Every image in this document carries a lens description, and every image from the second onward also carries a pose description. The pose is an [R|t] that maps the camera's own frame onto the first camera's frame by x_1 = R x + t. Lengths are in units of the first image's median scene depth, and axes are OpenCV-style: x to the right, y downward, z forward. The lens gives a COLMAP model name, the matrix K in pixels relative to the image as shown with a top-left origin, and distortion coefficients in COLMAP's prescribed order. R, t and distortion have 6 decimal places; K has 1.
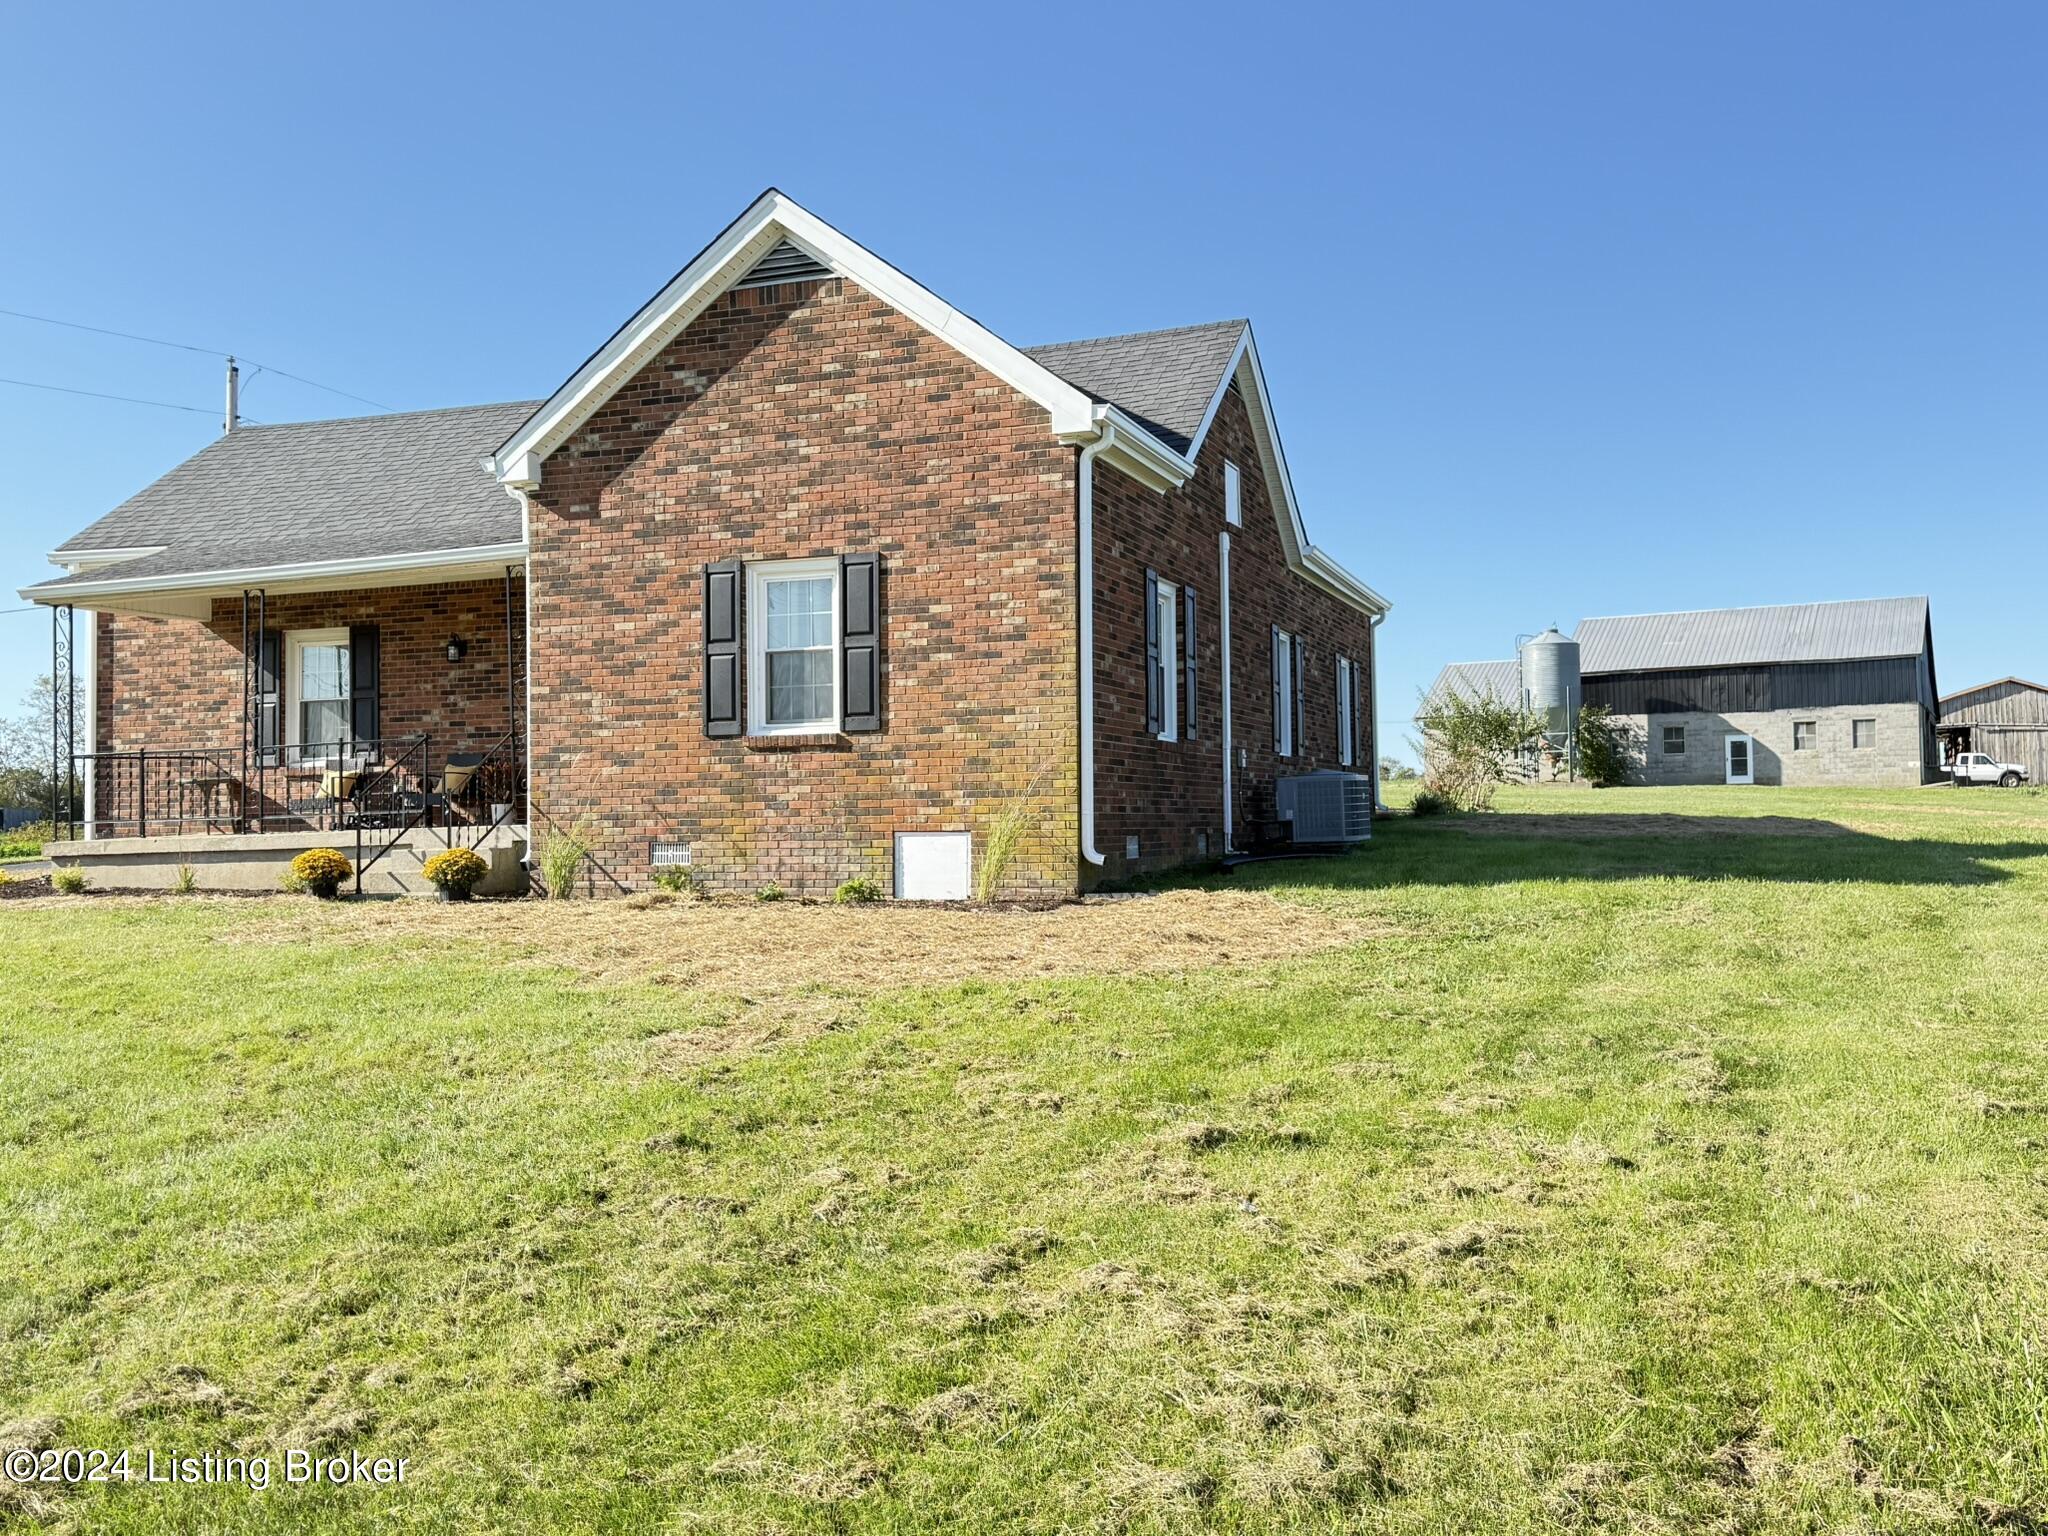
lens RADIAL K [[1828.9, 0, 1008.5], [0, 1828.9, 779.2], [0, 0, 1]] dist [0.109705, -0.126547]
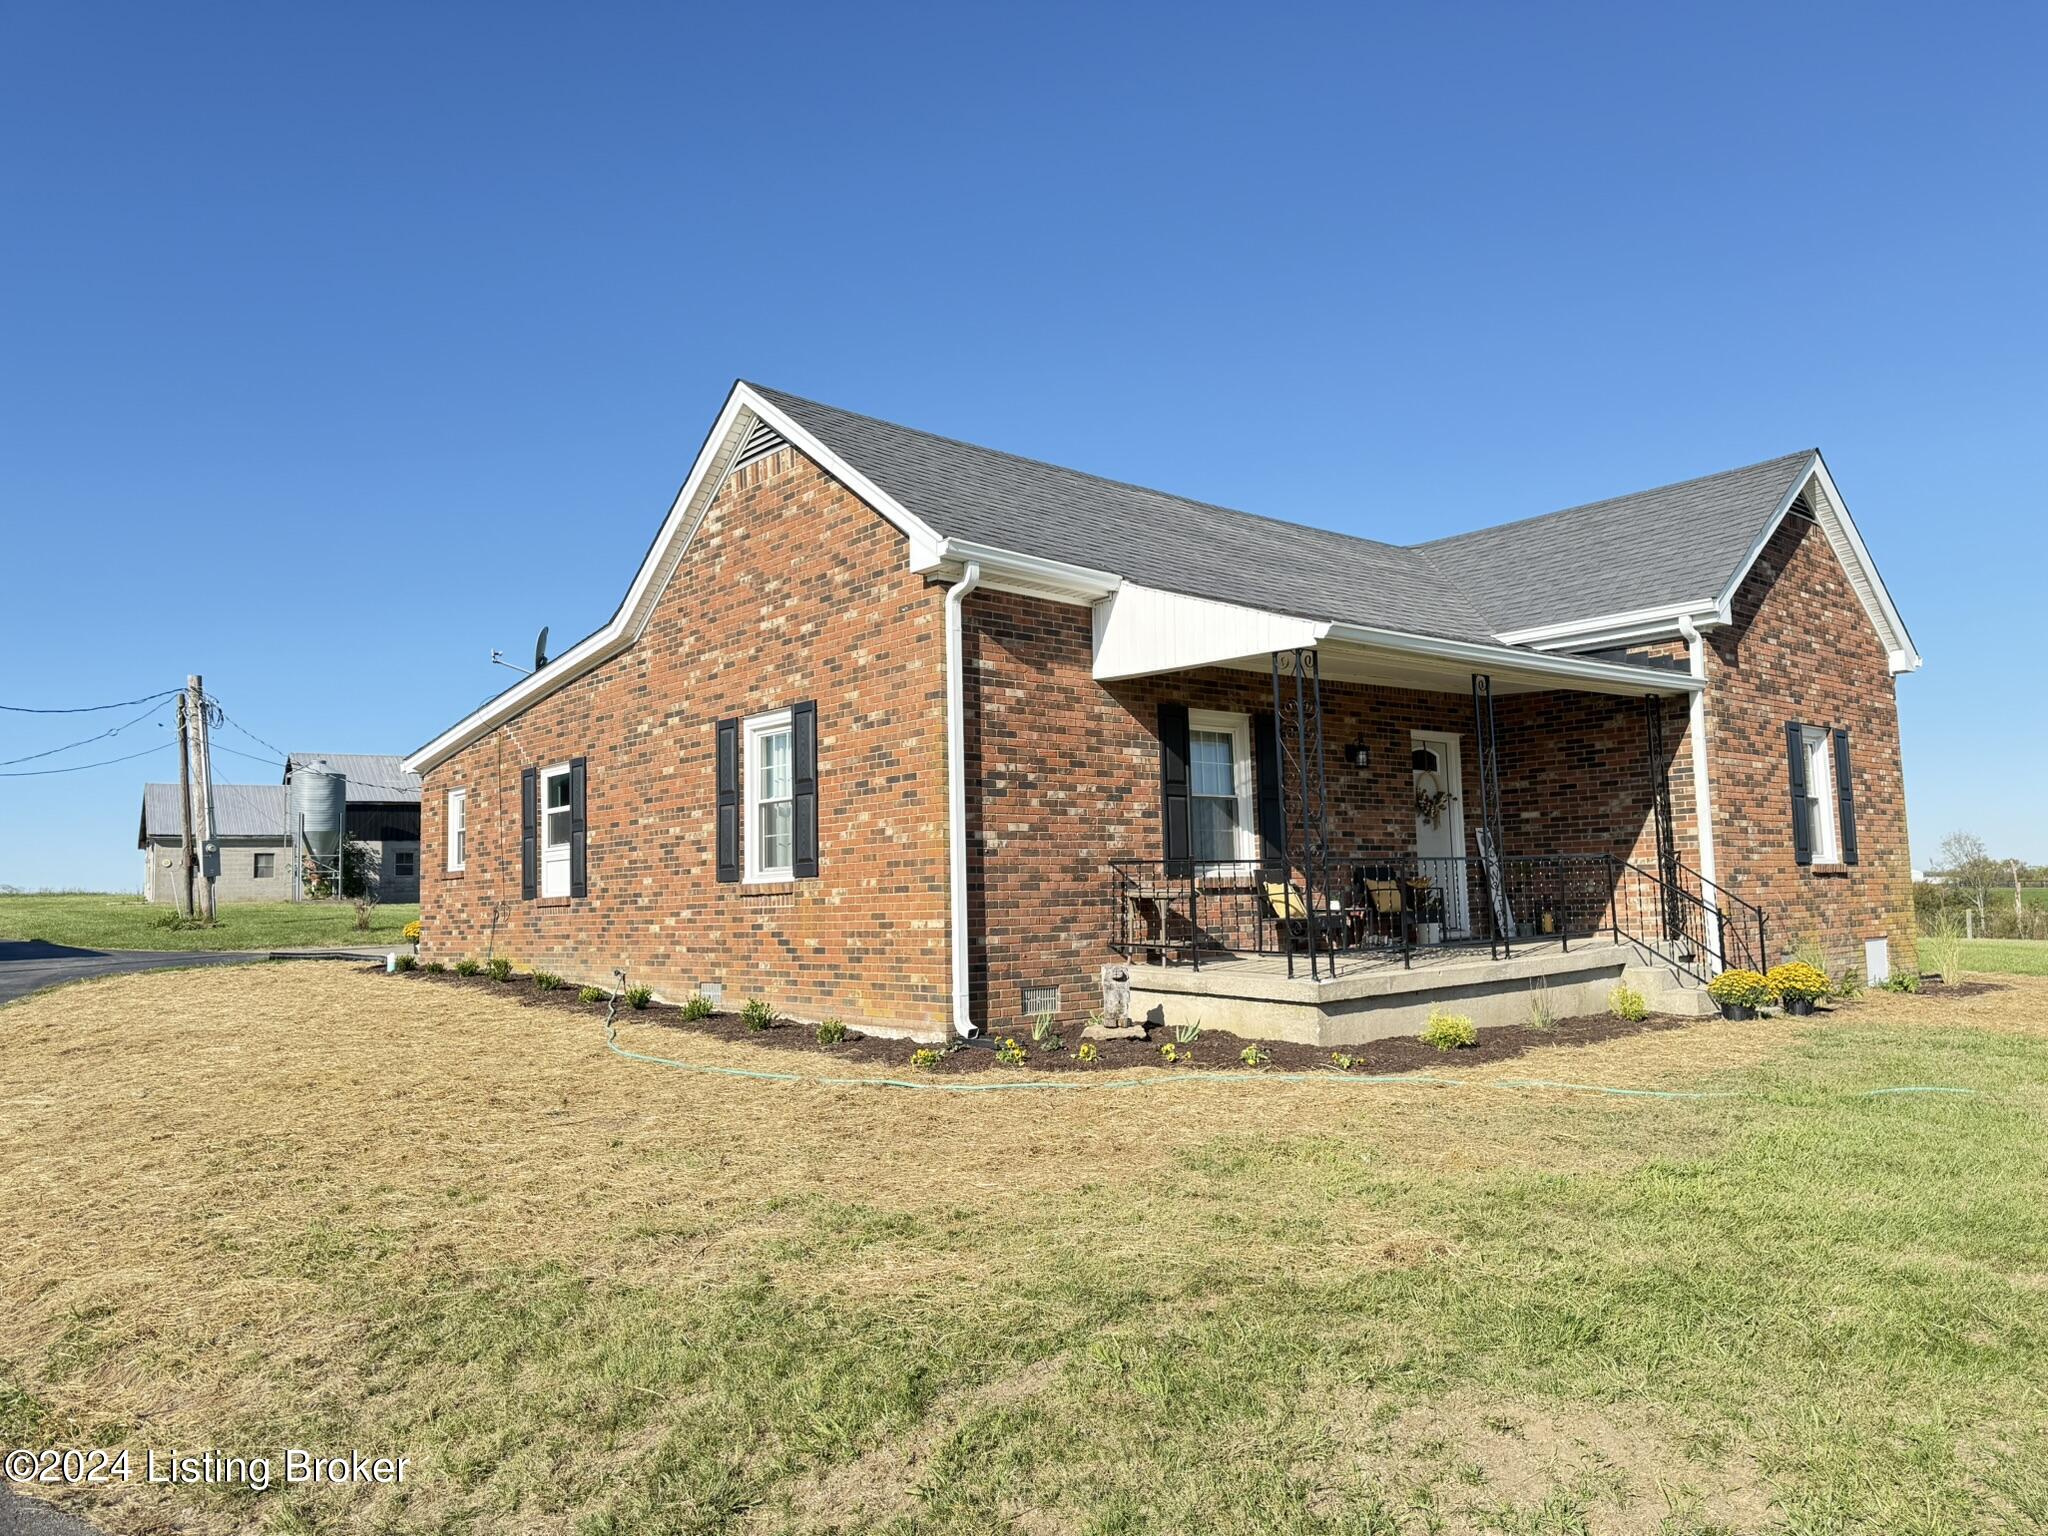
lens RADIAL K [[1443.7, 0, 1031.2], [0, 1443.7, 764.3], [0, 0, 1]] dist [0.080519, -0.091488]
pose [[0.461583, 0.084867, 0.883028, -1.230934], [-0.004077, 0.995606, -0.093556, 0.004464], [-0.887088, 0.039584, 0.459900, 0.979903]]
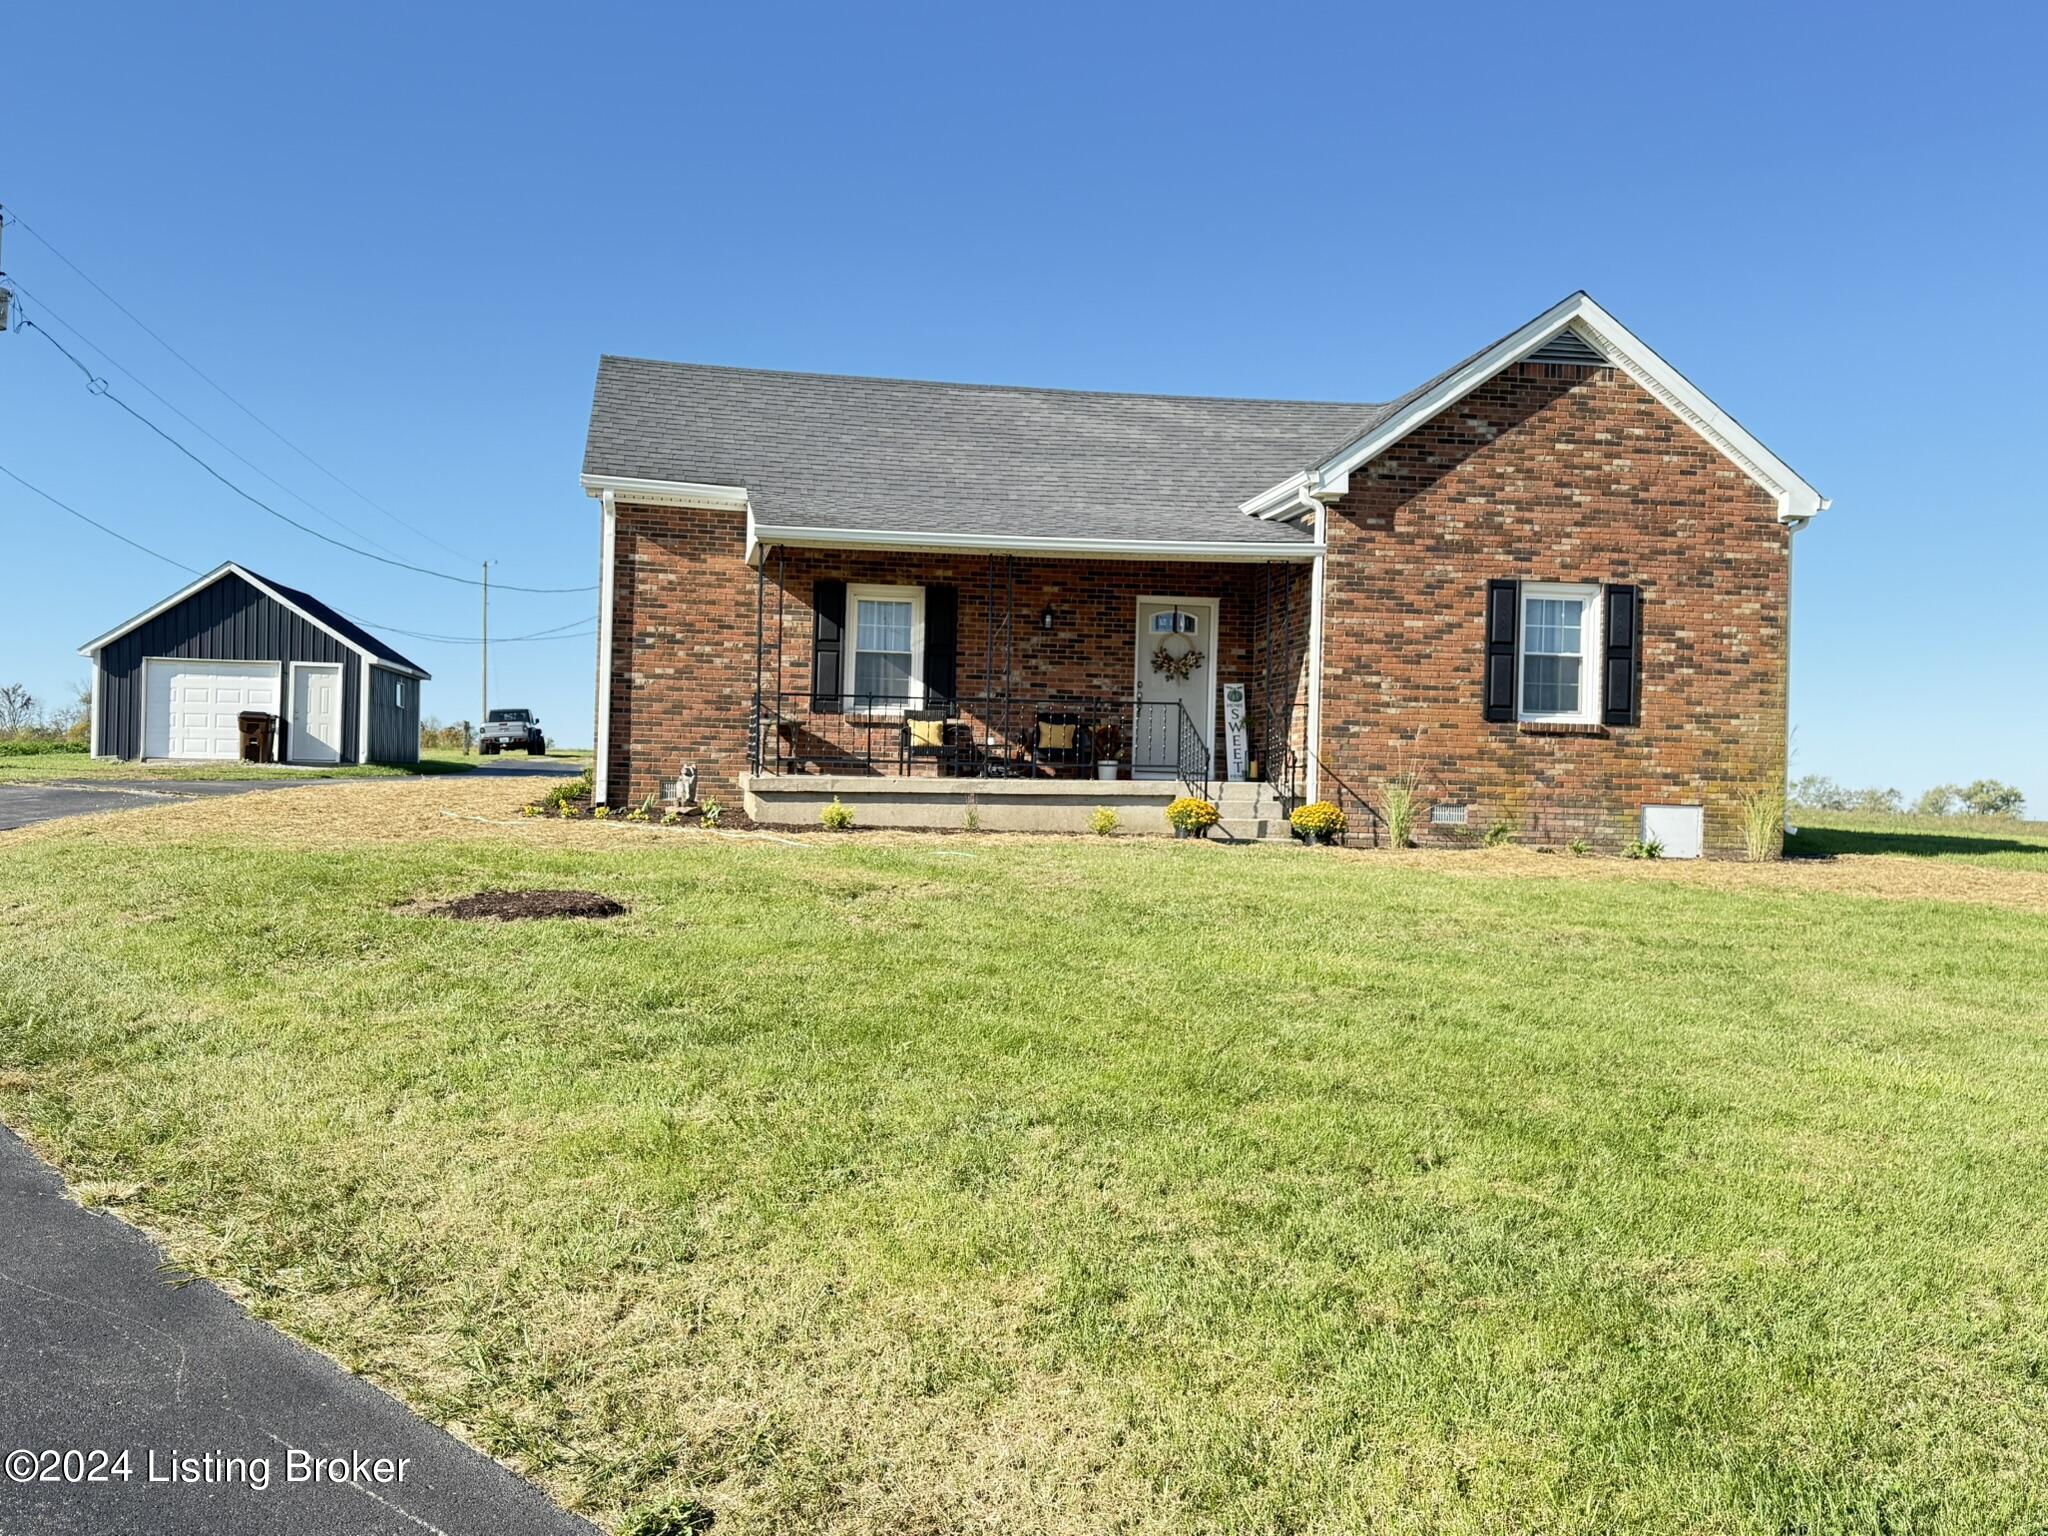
lens RADIAL K [[1828.9, 0, 969.1], [0, 1828.9, 775.5], [0, 0, 1]] dist [0.109705, -0.126547]
pose [[0.875771, 0.044568, 0.480664, -1.039995], [-0.051573, 0.998668, 0.001367, 0.029799], [-0.479963, -0.025986, 0.876904, 0.077515]]
